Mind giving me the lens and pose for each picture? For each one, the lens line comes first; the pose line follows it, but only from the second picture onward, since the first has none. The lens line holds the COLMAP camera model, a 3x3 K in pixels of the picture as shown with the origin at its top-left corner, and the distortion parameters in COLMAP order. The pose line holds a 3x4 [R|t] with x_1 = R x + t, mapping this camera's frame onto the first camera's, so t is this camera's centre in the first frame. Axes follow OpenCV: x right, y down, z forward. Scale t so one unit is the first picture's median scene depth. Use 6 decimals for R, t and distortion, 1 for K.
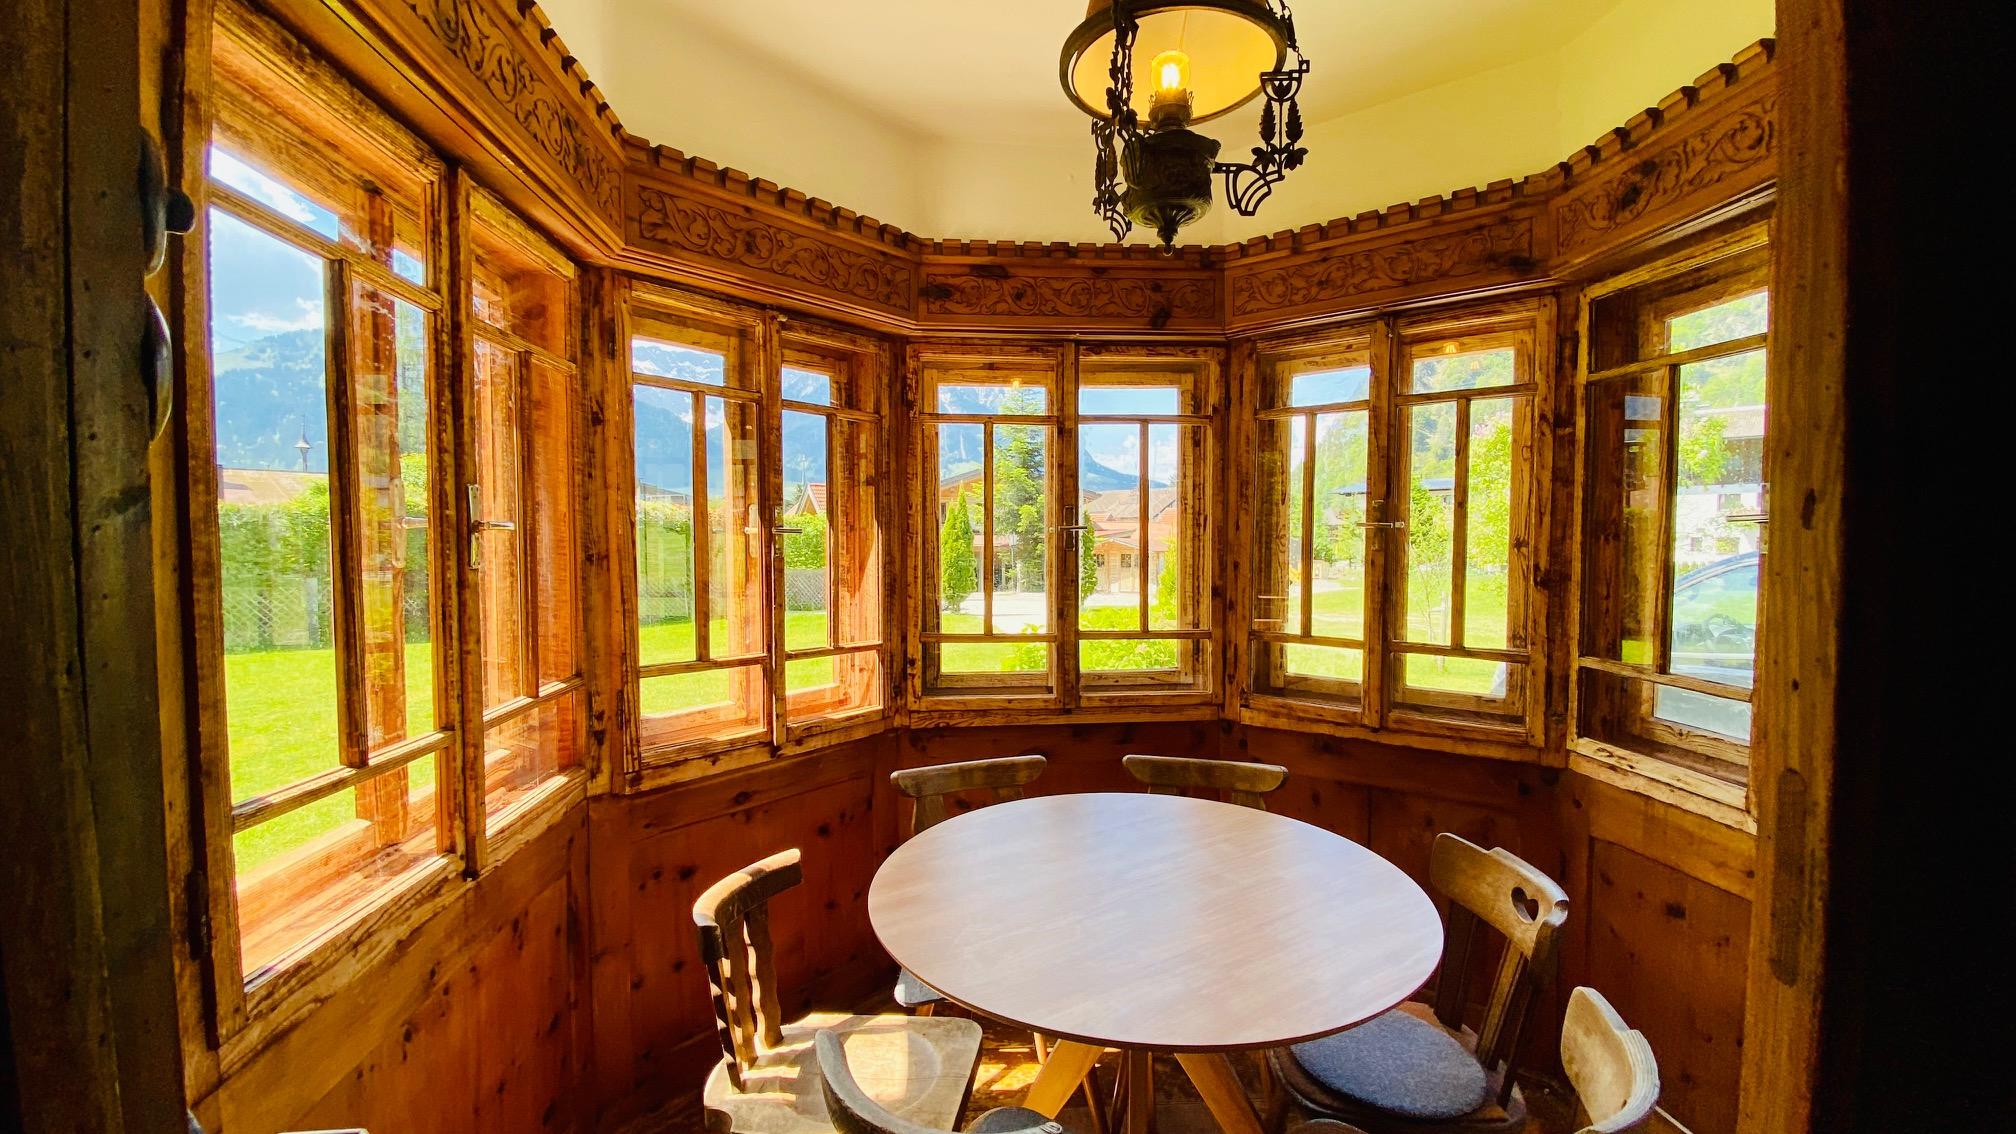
lens RADIAL K [[813.2, 0, 1016.5], [0, 813.2, 570.7], [0, 0, 1]] dist [0.001078, -0.000526]
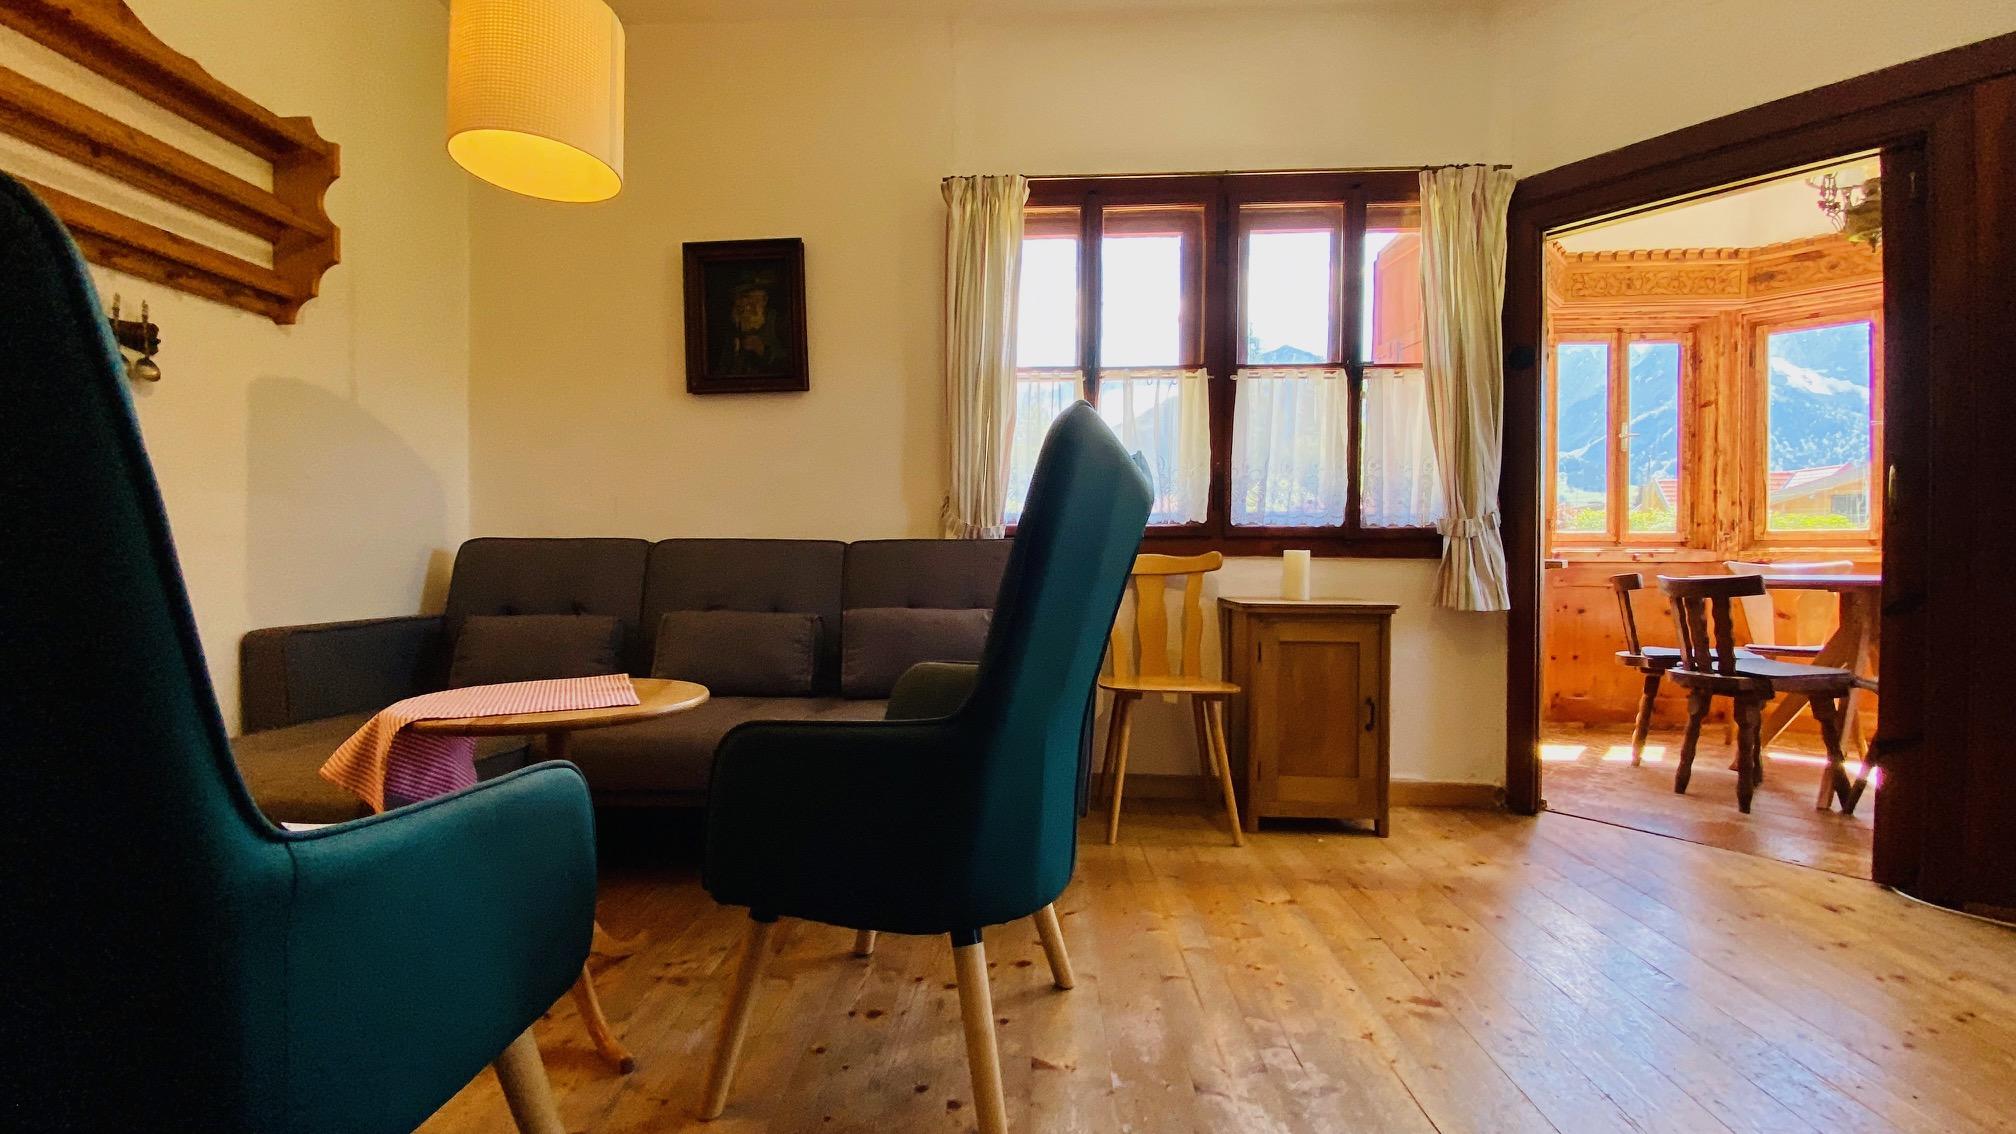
lens RADIAL K [[813.2, 0, 1008.9], [0, 813.2, 565.5], [0, 0, 1]] dist [0.001078, -0.000526]
pose [[0.616789, 0.014548, -0.786994, 0.264390], [-0.031827, 0.999472, -0.006468, 0.293925], [0.786485, 0.029037, 0.616927, -1.186366]]
